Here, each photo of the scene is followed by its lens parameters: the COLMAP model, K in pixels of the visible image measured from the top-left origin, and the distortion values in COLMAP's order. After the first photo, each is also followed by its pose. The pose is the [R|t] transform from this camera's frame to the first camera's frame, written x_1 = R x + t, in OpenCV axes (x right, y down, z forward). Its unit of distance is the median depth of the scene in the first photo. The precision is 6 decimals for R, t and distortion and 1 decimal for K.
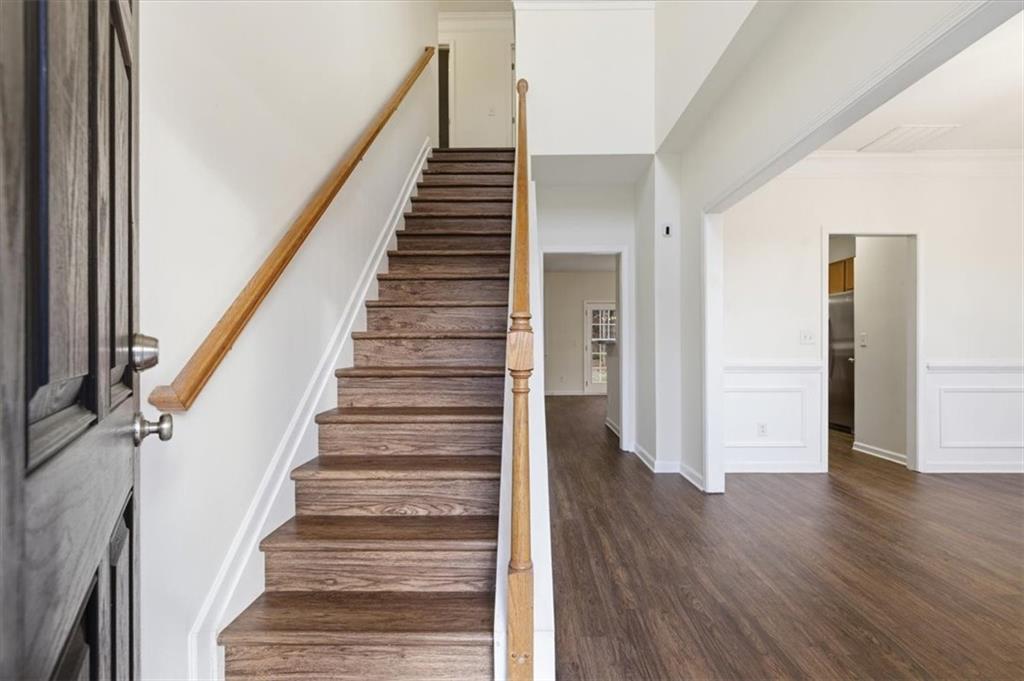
lens RADIAL K [[474.8, 0, 513.0], [0, 474.8, 343.7], [0, 0, 1]] dist [0.000424, 0.000063]
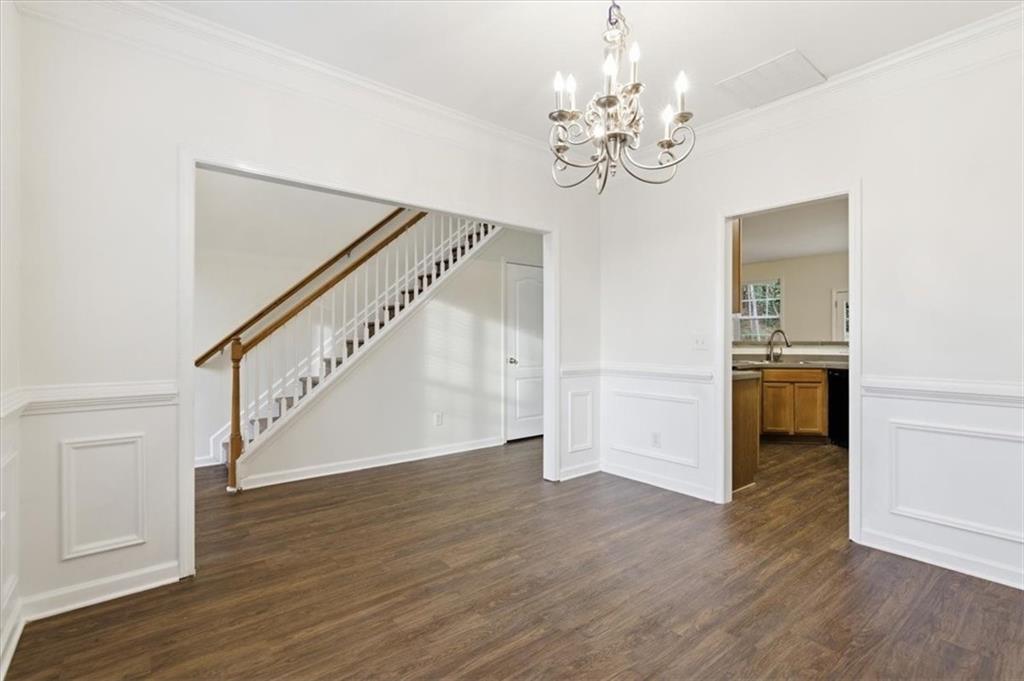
lens RADIAL K [[474.8, 0, 520.4], [0, 474.8, 338.4], [0, 0, 1]] dist [0.000424, 0.000063]
pose [[0.645536, 0.001929, -0.763728, 1.072821], [0.002075, 0.999989, 0.004280, -0.024514], [0.763727, -0.004348, 0.645524, 0.187801]]
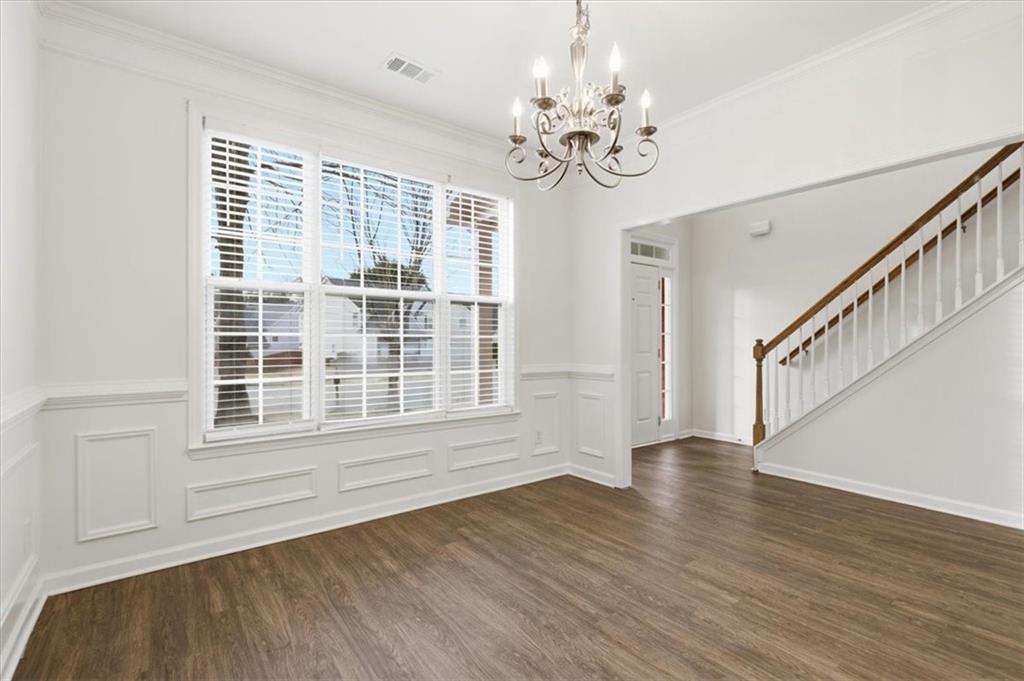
lens RADIAL K [[474.8, 0, 514.6], [0, 474.8, 342.8], [0, 0, 1]] dist [0.000424, 0.000063]
pose [[-0.787062, 0.004735, -0.616855, 1.106480], [0.005997, 0.999982, 0.000024, -0.020215], [0.616844, -0.003680, -0.787077, 0.865145]]
